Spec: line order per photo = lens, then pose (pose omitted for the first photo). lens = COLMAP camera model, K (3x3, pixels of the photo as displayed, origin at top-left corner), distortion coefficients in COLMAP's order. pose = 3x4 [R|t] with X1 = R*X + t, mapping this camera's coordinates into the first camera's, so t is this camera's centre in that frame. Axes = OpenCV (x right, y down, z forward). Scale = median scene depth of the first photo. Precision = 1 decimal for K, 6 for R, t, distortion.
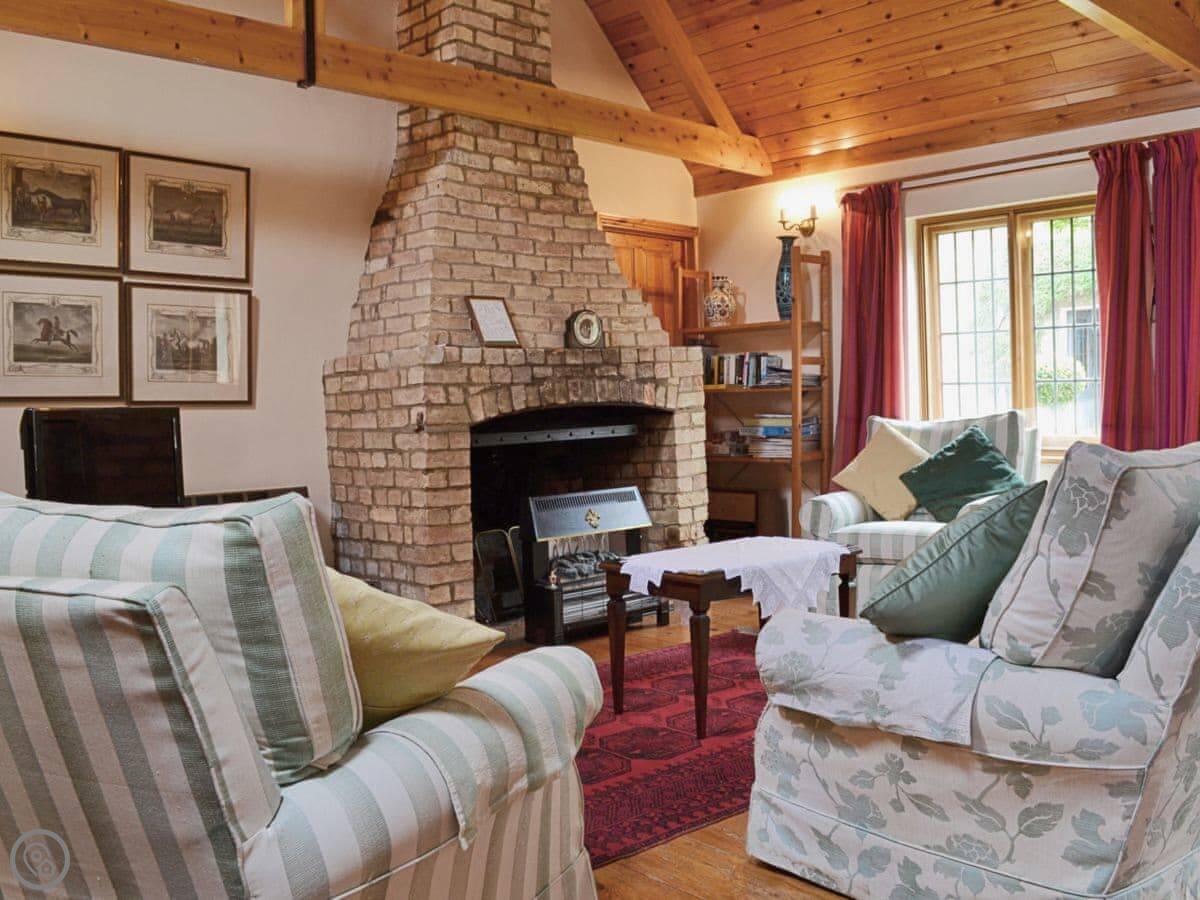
lens RADIAL K [[1099.1, 0, 600.0], [0, 1099.1, 450.0], [0, 0, 1]] dist [-0.088431, 0.002988]
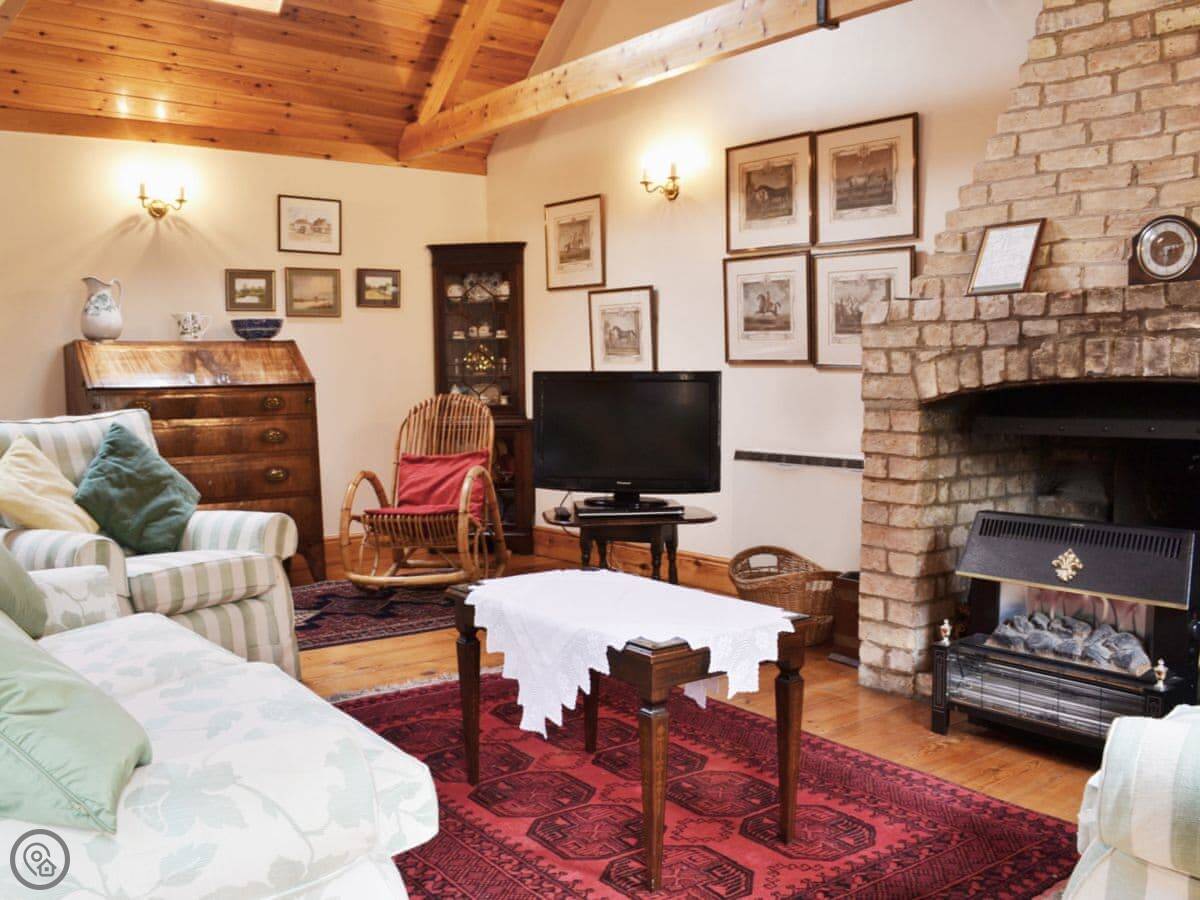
lens RADIAL K [[1099.1, 0, 600.0], [0, 1099.1, 450.0], [0, 0, 1]] dist [-0.088431, 0.002988]
pose [[-0.102747, 0.090760, -0.990558, 0.656000], [-0.036830, 0.994799, 0.094969, -0.053306], [0.994025, 0.046240, -0.098870, 0.857194]]
